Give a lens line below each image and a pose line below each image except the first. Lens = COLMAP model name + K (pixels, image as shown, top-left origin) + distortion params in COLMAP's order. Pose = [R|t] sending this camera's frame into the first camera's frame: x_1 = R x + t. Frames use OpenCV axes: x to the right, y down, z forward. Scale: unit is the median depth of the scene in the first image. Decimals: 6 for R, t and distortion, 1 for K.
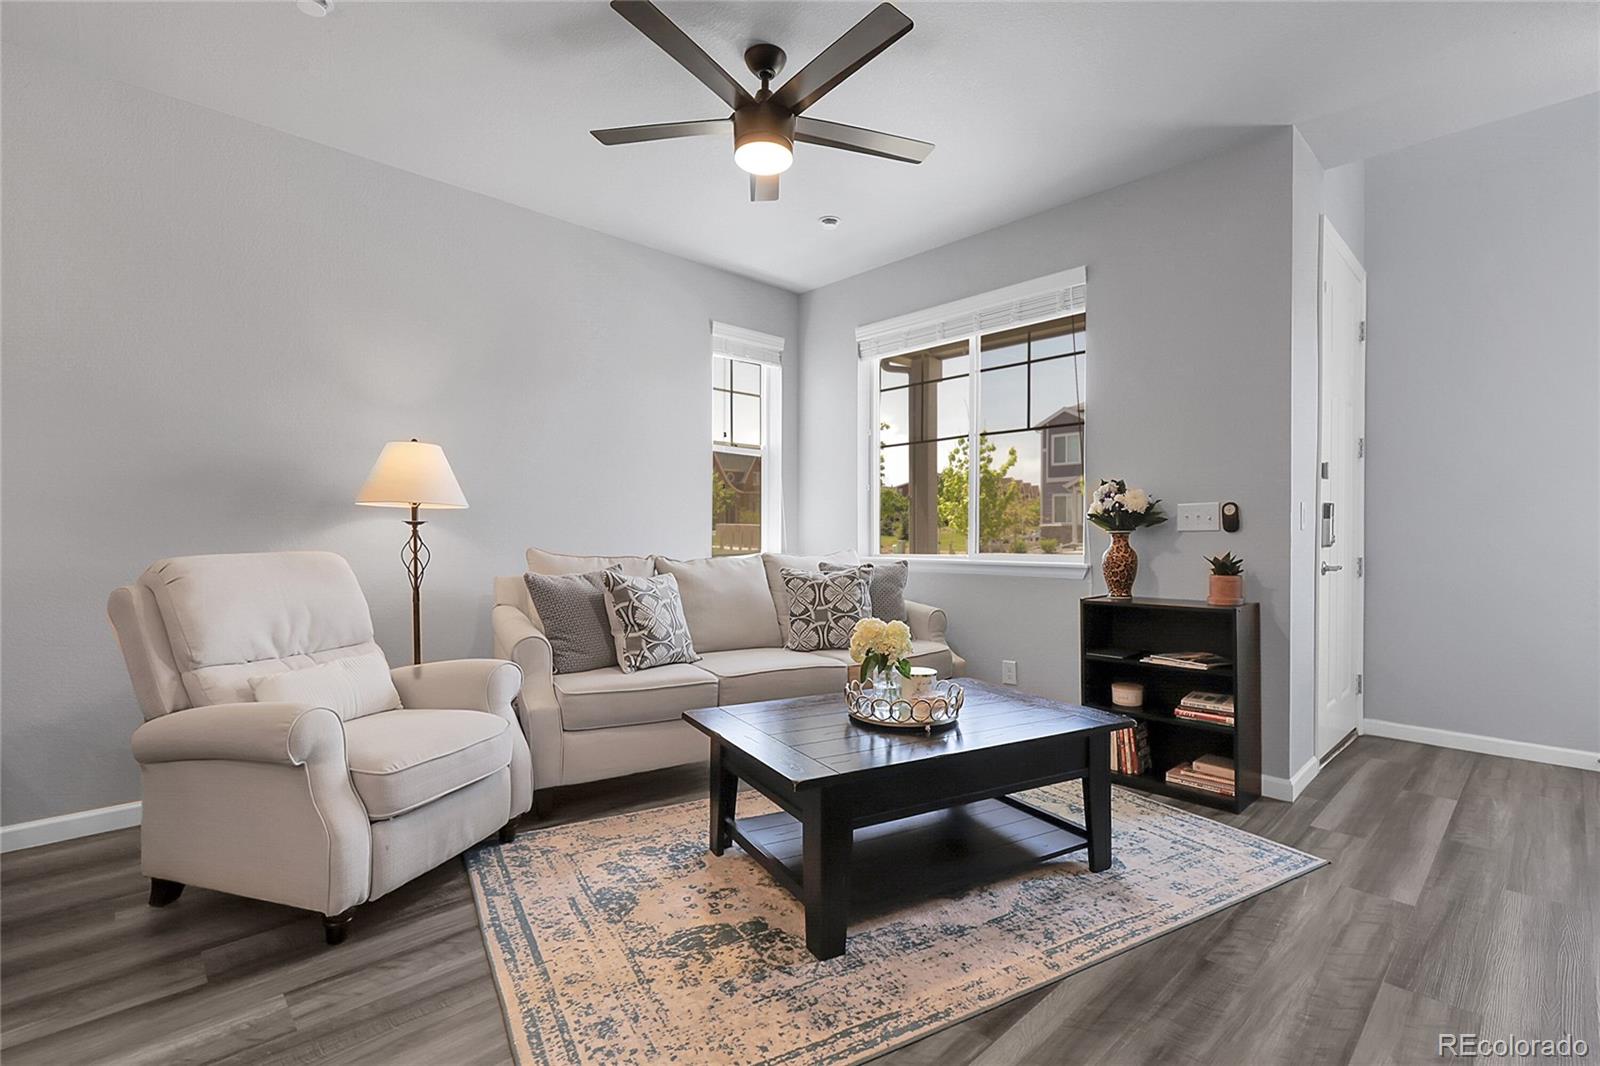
lens RADIAL K [[724.3, 0, 803.9], [0, 724.3, 545.7], [0, 0, 1]] dist [0.000664, -0.000117]
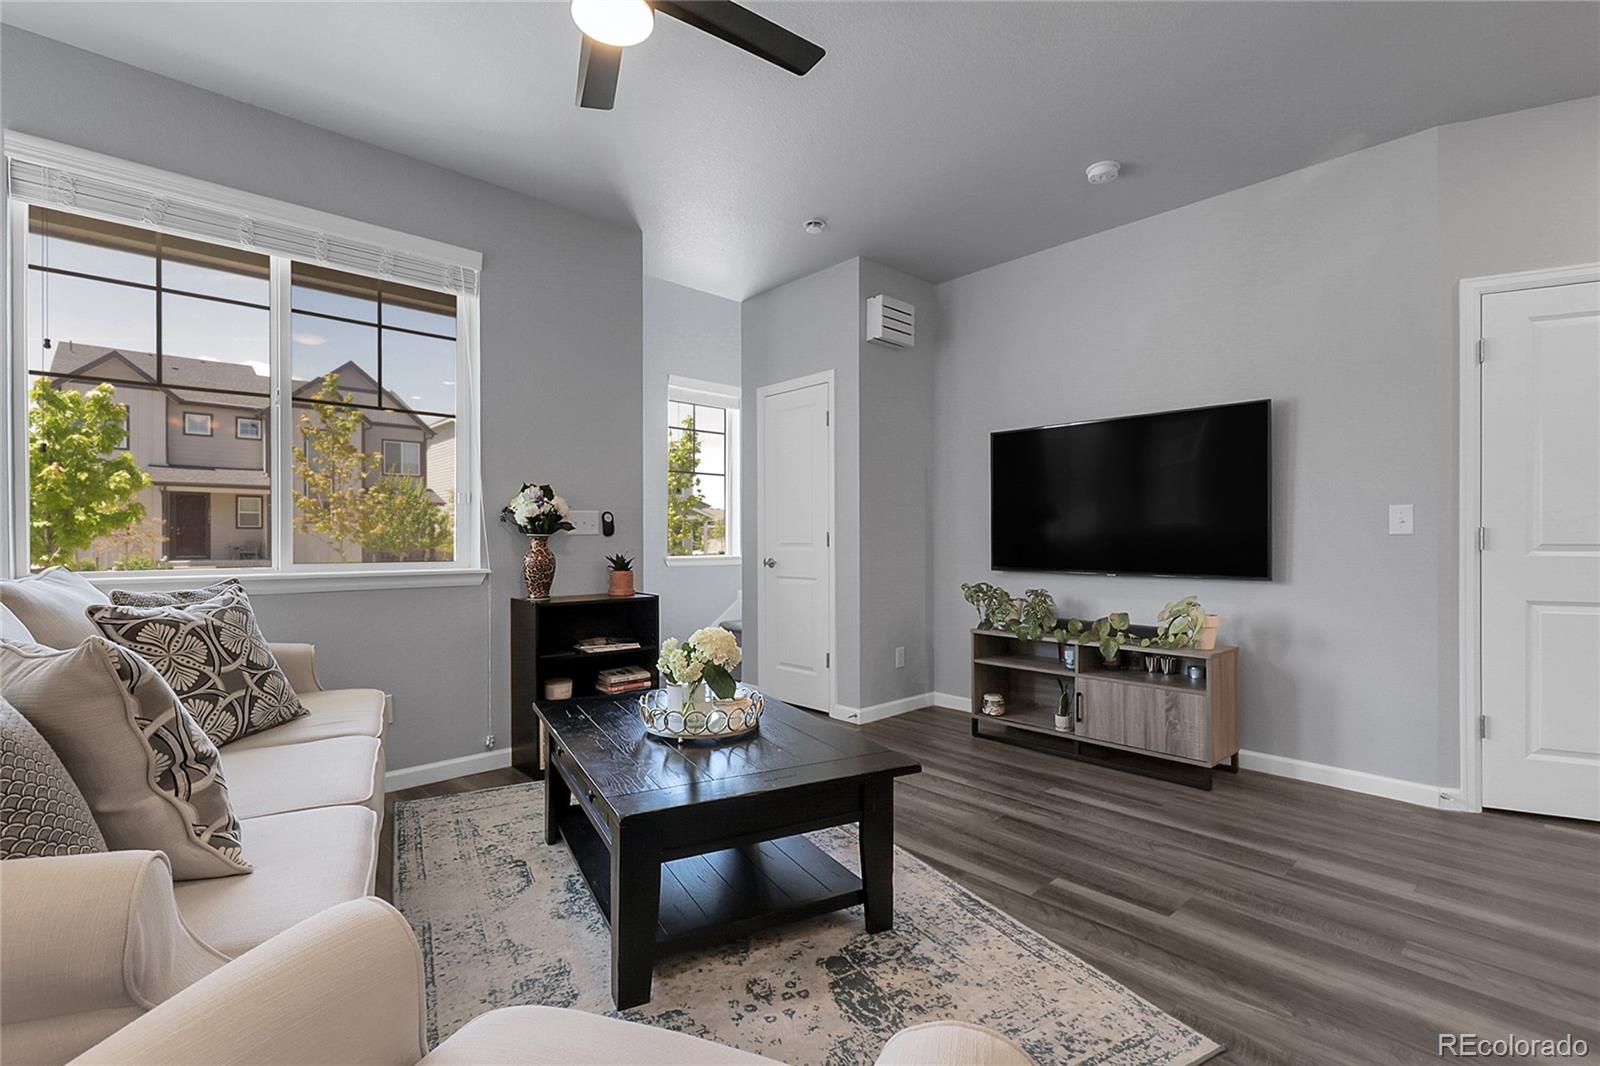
lens RADIAL K [[724.3, 0, 798.1], [0, 724.3, 544.3], [0, 0, 1]] dist [0.000664, -0.000117]
pose [[0.019805, -0.007109, 0.999779, -0.603488], [0.013332, 0.999888, 0.006846, -0.008907], [-0.999715, 0.013193, 0.019897, 0.627687]]
